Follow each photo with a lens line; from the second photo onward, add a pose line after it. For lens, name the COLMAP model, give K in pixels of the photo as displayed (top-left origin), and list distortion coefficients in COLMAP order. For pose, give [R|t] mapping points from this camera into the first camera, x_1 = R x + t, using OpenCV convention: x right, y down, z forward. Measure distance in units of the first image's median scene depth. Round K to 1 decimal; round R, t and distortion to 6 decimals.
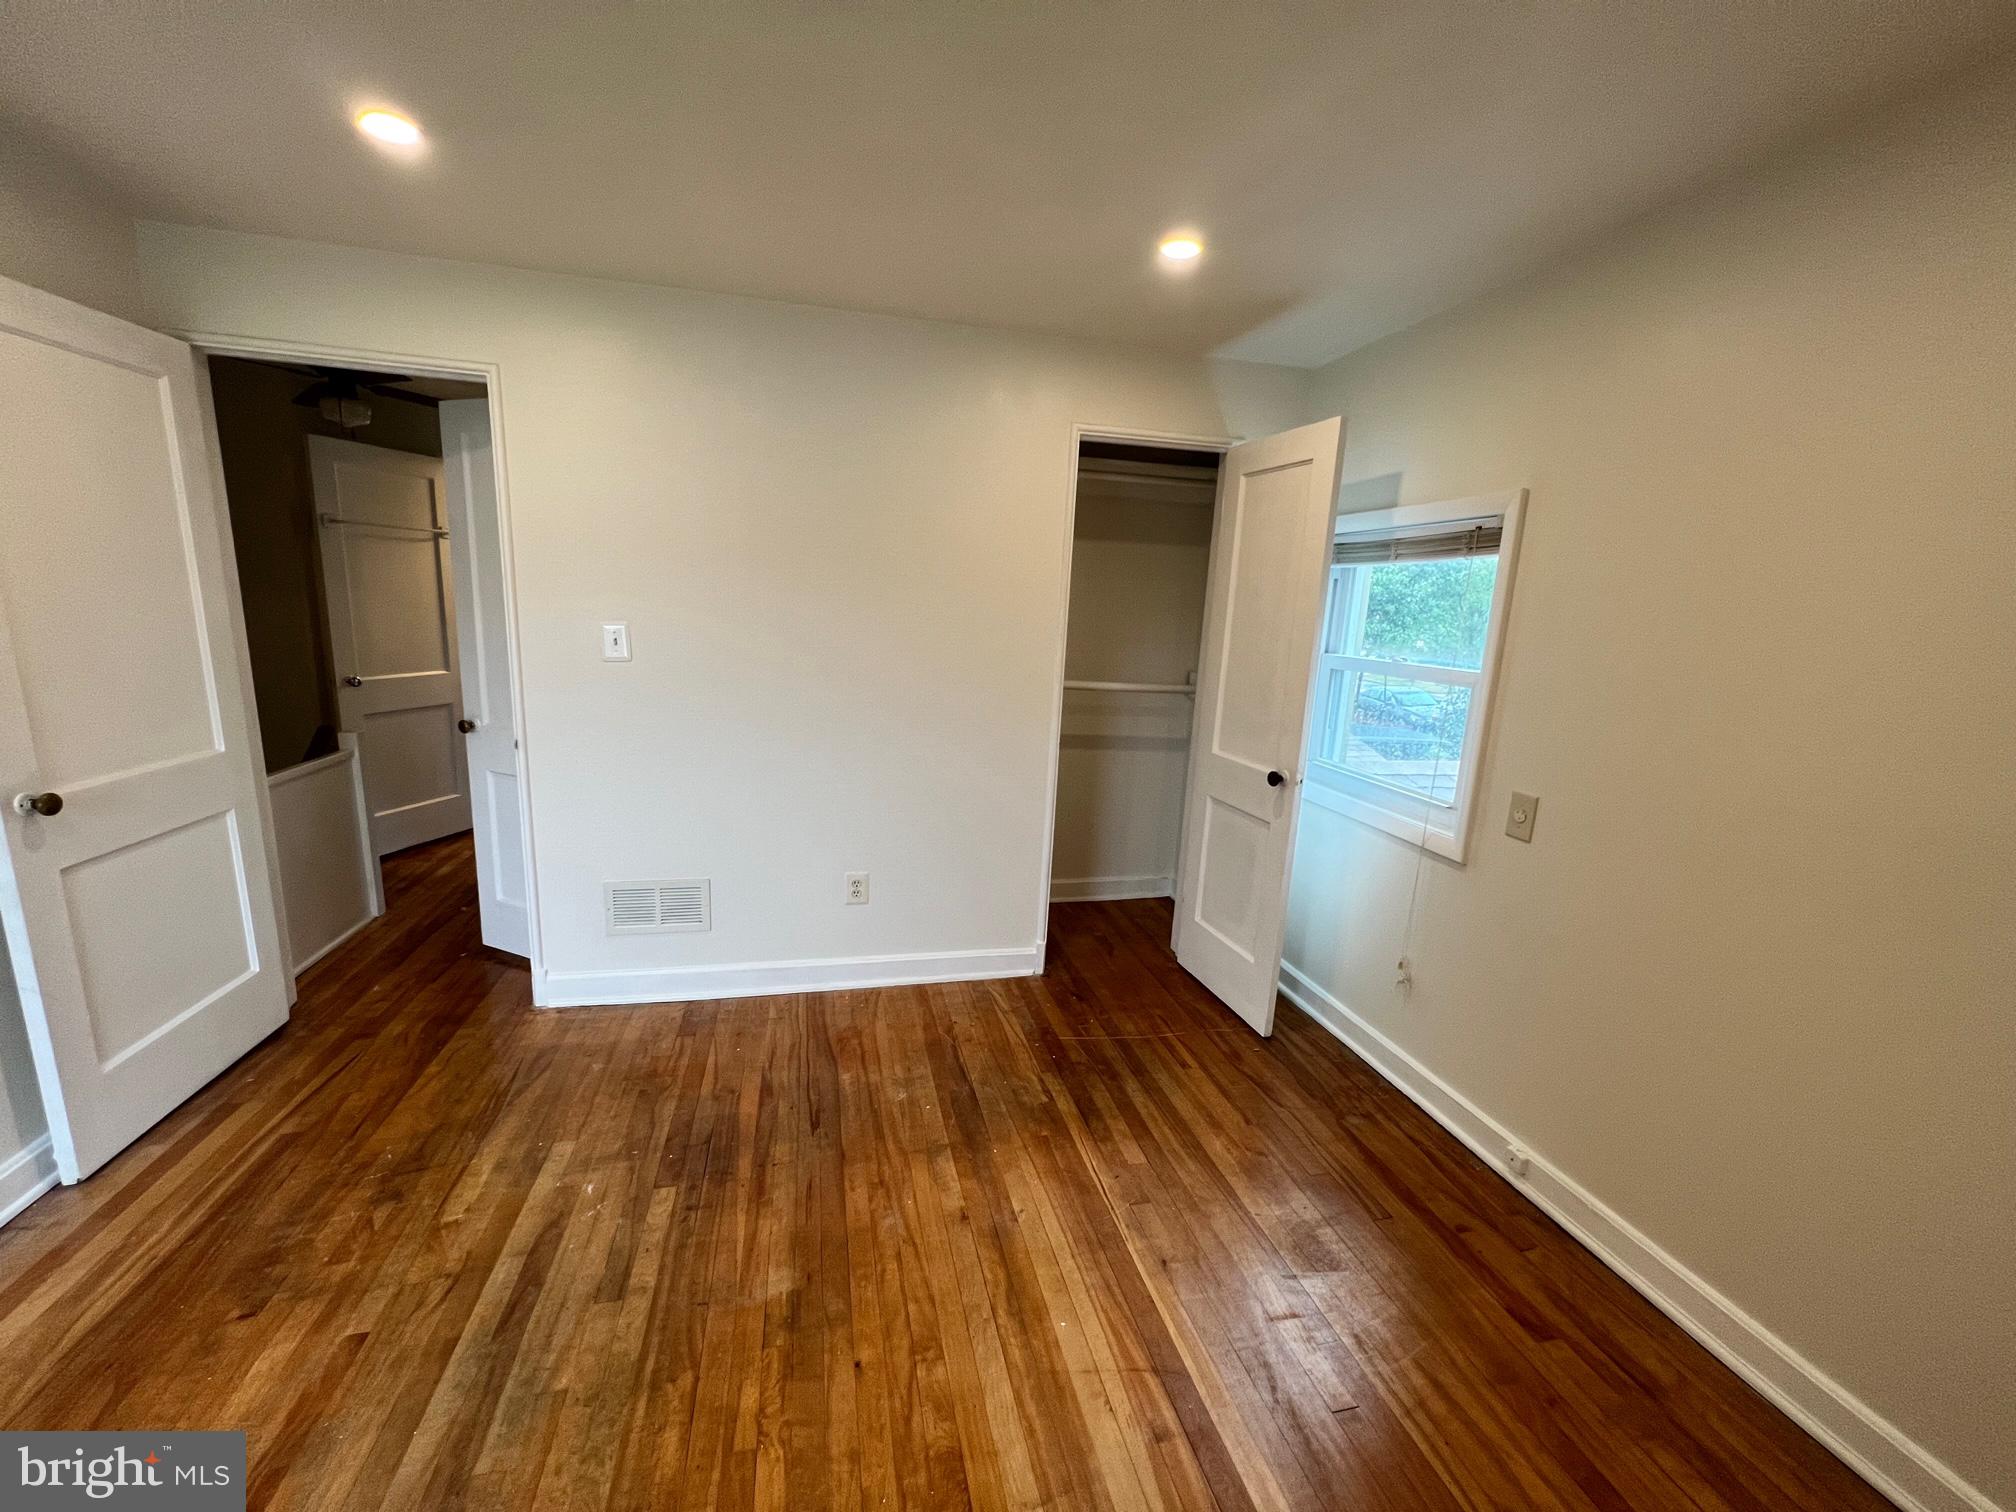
lens RADIAL K [[804.9, 0, 1005.3], [0, 804.9, 760.9], [0, 0, 1]] dist [0.000236, -0.000673]
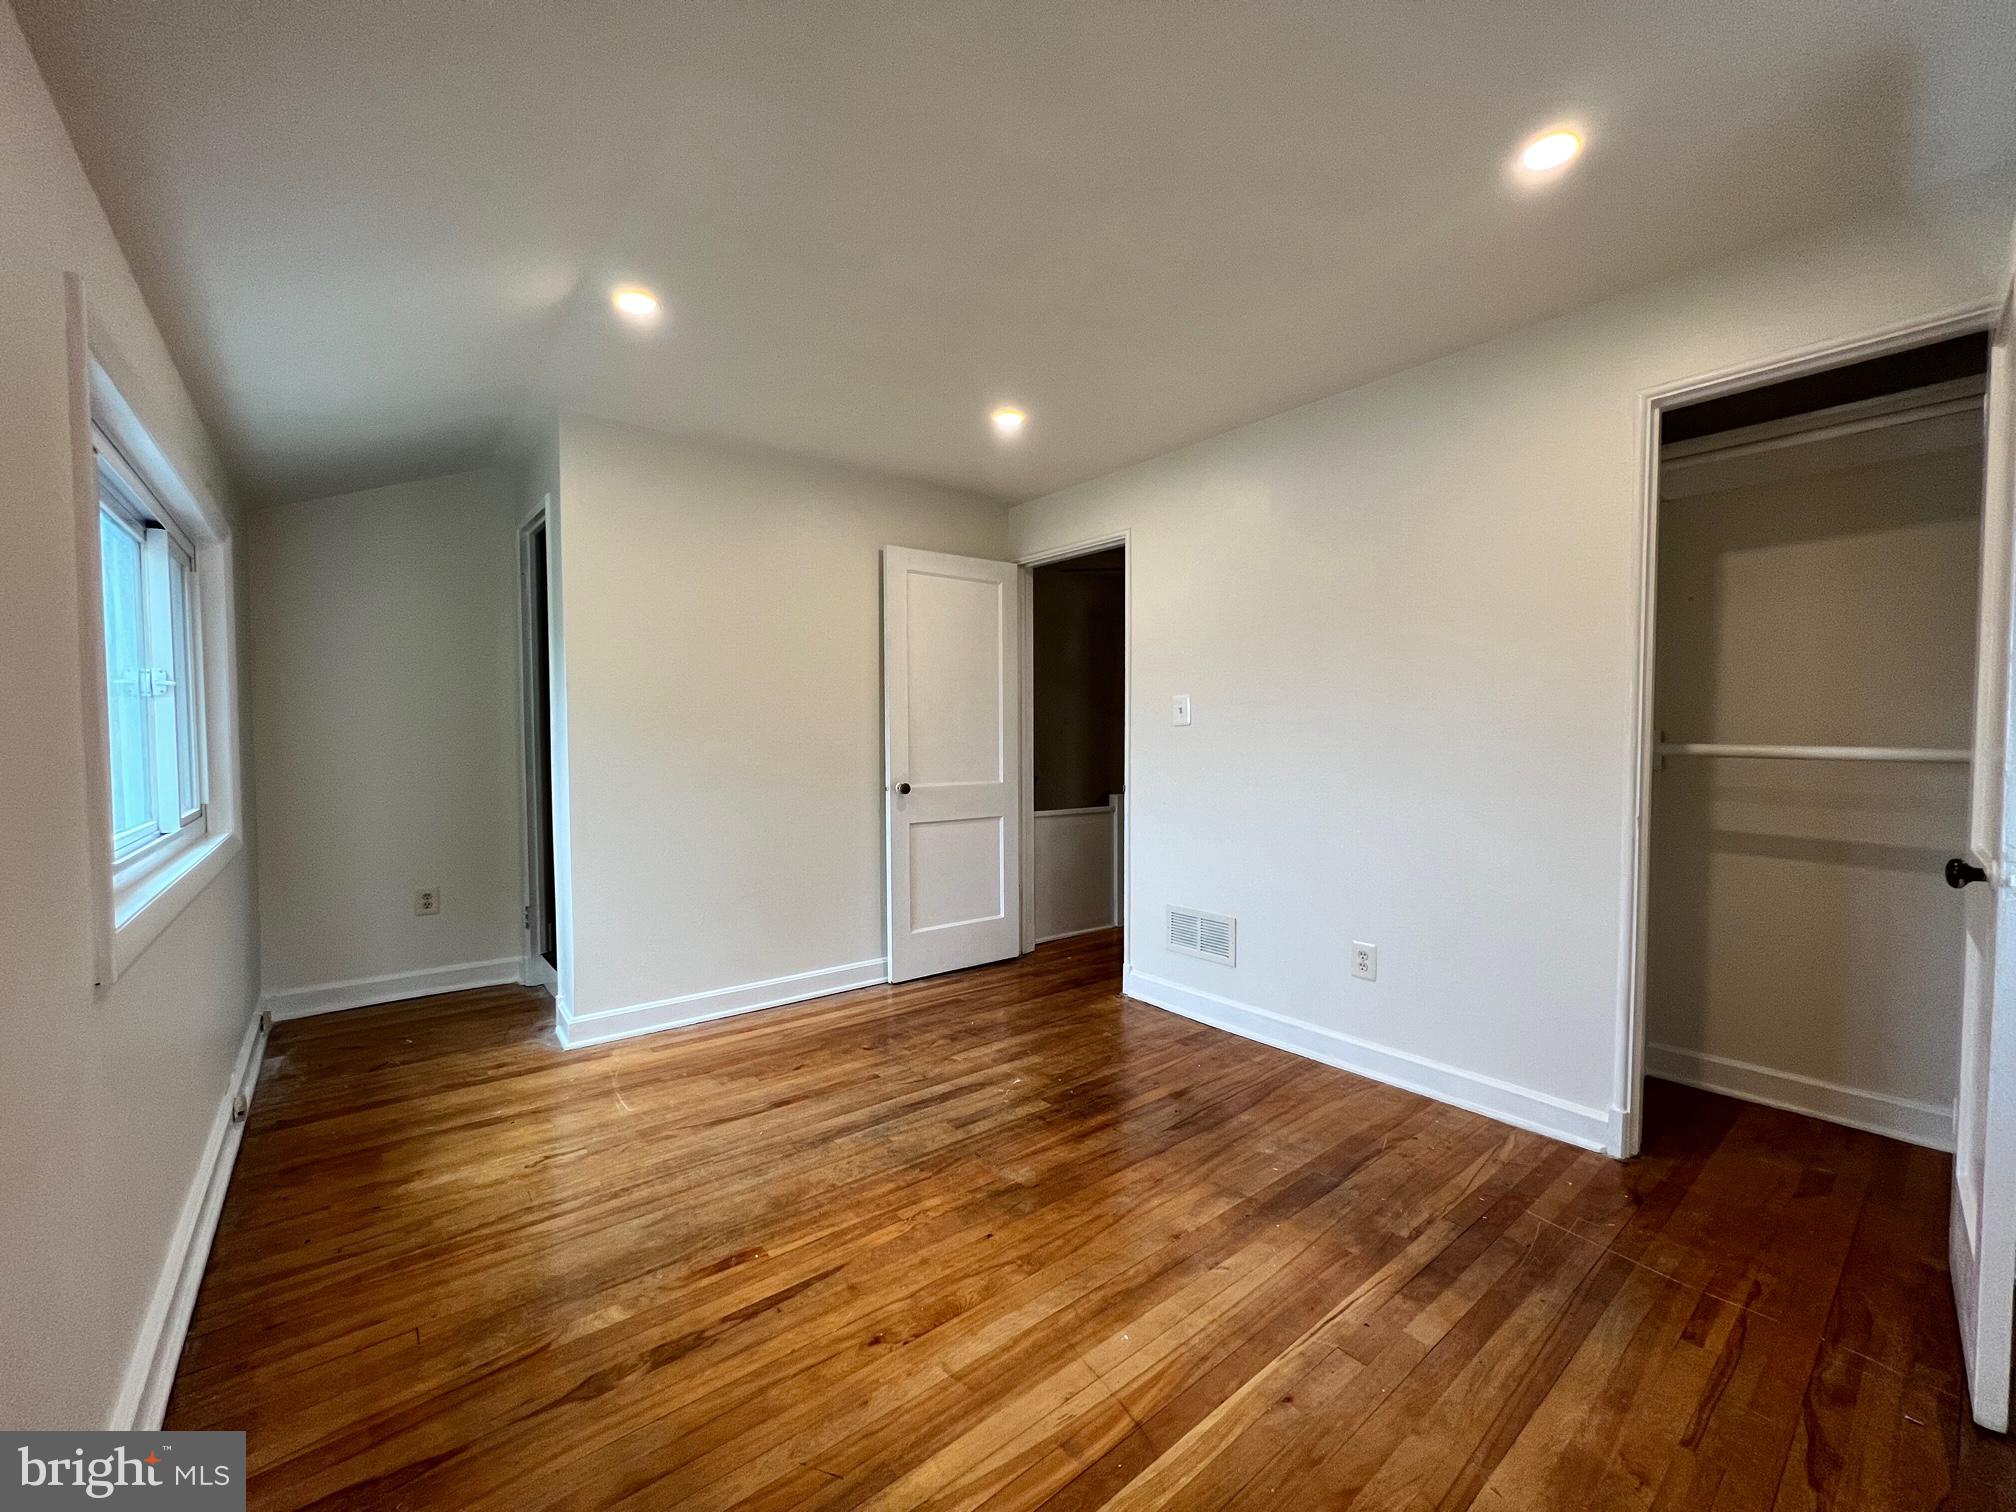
lens RADIAL K [[804.9, 0, 1004.5], [0, 804.9, 760.6], [0, 0, 1]] dist [0.000236, -0.000673]
pose [[0.434019, -0.018759, -0.900708, 0.732139], [-0.154604, 0.983401, -0.094979, 0.127648], [0.887539, 0.180476, 0.423914, 0.300765]]
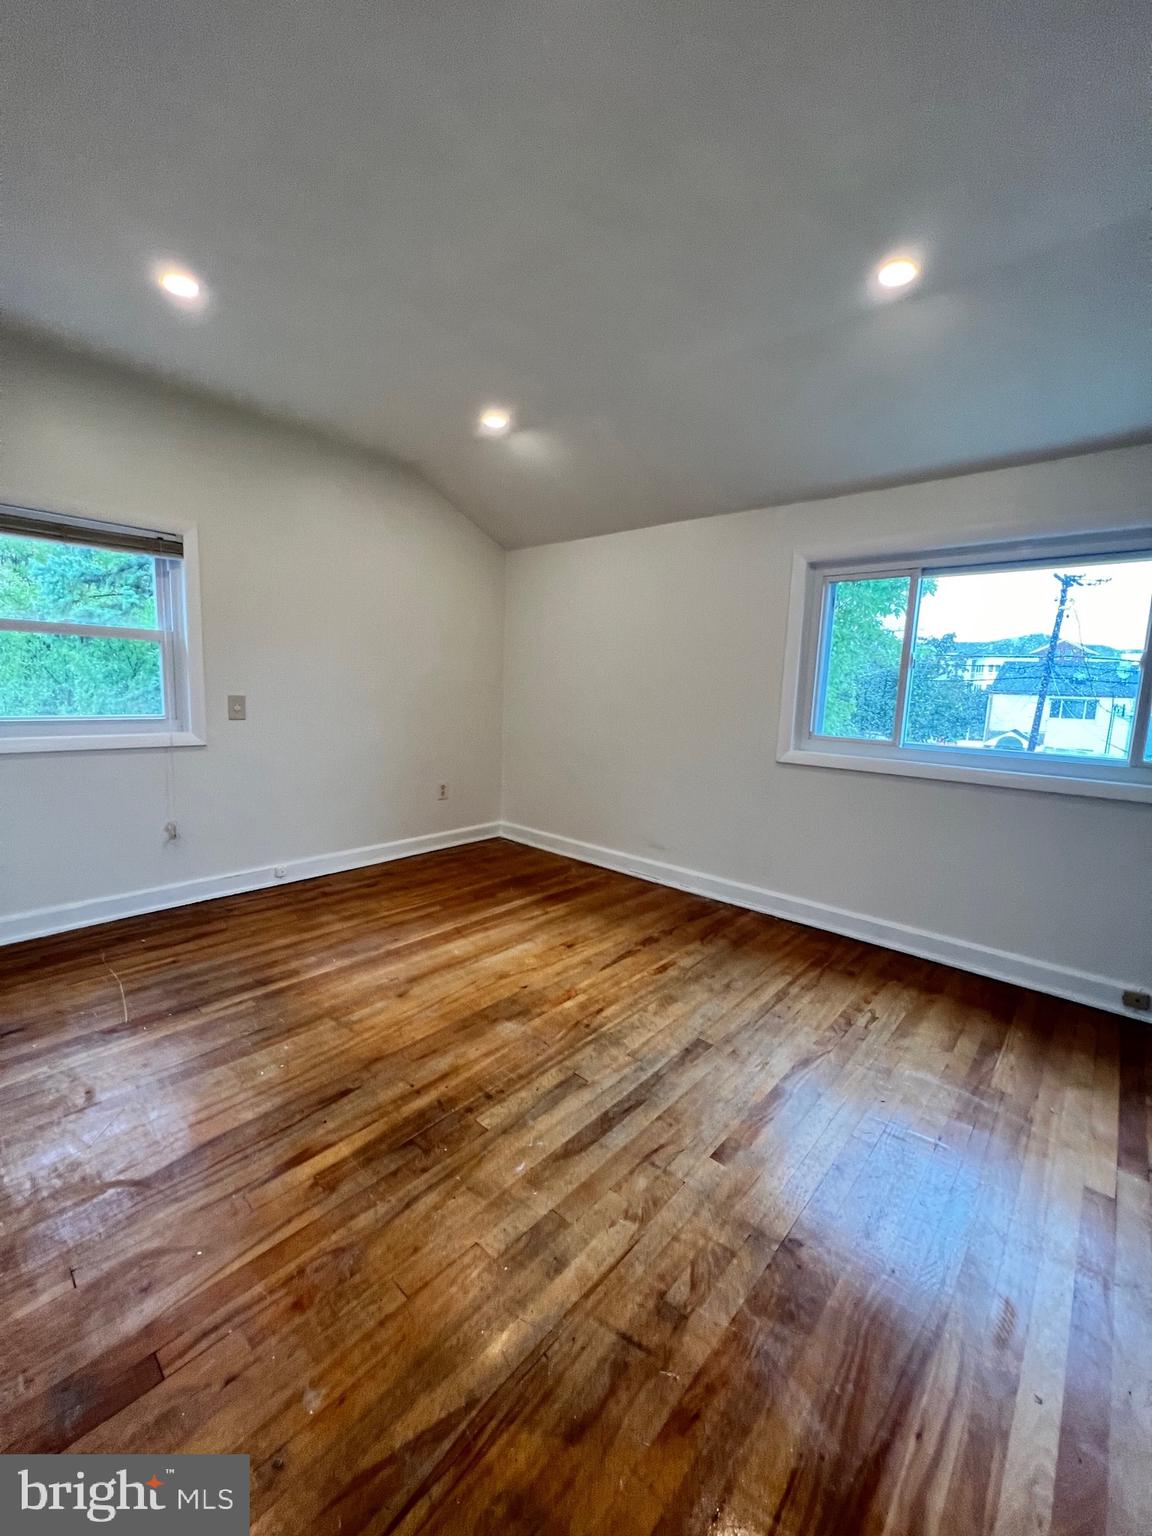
lens RADIAL K [[613.2, 0, 569.3], [0, 613.2, 766.0], [0, 0, 1]] dist [0.000236, -0.000673]
pose [[-0.560181, -0.176894, 0.809262, -1.072807], [0.097393, 0.956093, 0.276406, -0.132024], [-0.822625, 0.233654, -0.518357, 1.233530]]
